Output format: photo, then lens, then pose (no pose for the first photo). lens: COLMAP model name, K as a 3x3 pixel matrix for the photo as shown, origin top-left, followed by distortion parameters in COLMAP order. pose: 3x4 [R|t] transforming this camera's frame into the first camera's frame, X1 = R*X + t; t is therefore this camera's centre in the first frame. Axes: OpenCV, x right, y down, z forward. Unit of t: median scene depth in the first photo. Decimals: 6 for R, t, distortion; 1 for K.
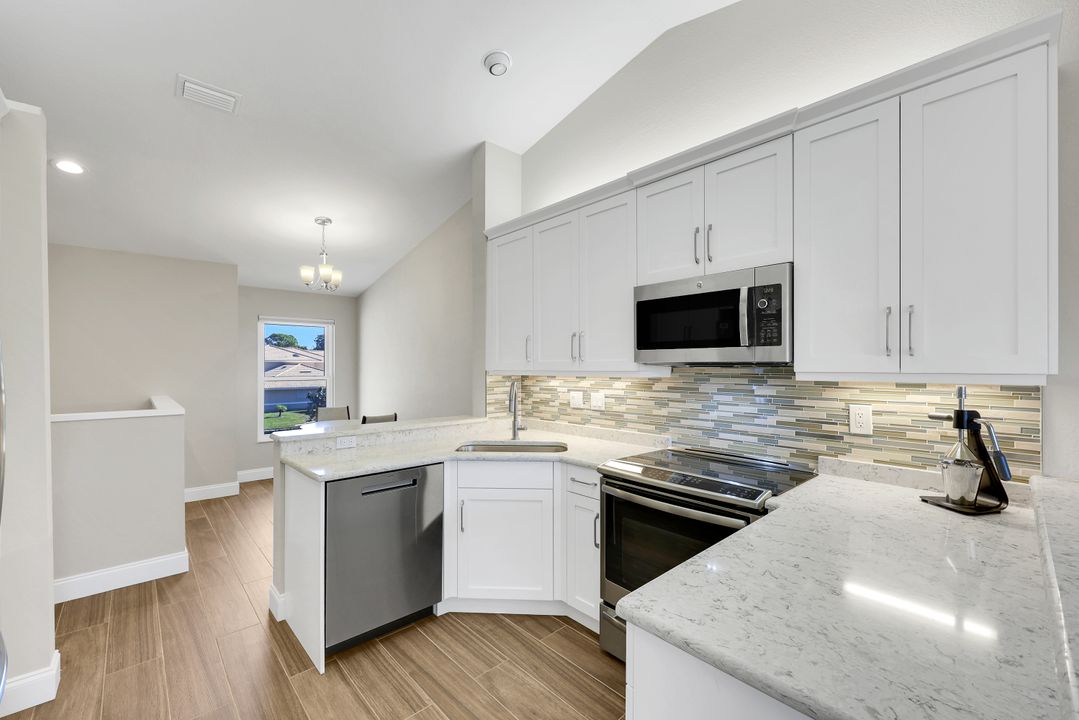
lens RADIAL K [[441.9, 0, 538.6], [0, 441.9, 363.8], [0, 0, 1]] dist [0.000320, -0.000008]
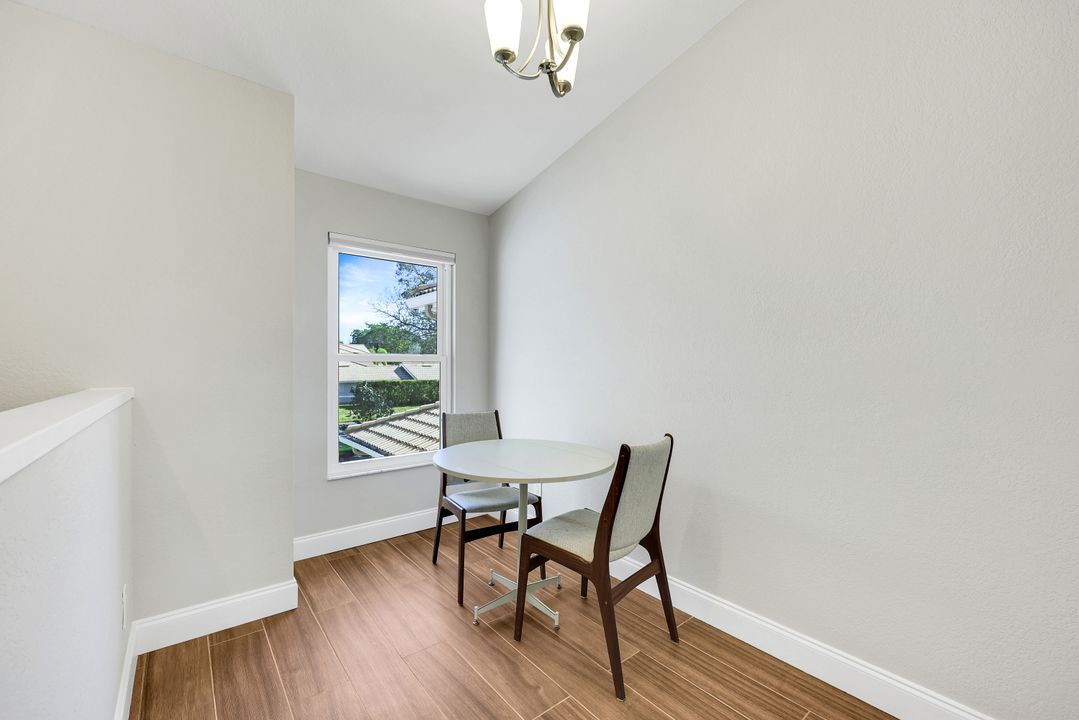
lens RADIAL K [[441.9, 0, 540.4], [0, 441.9, 361.4], [0, 0, 1]] dist [0.000320, -0.000008]
pose [[0.998165, 0.002396, -0.060508, -0.321020], [-0.002103, 0.999986, 0.004899, 0.033428], [0.060519, -0.004763, 0.998156, 0.450381]]
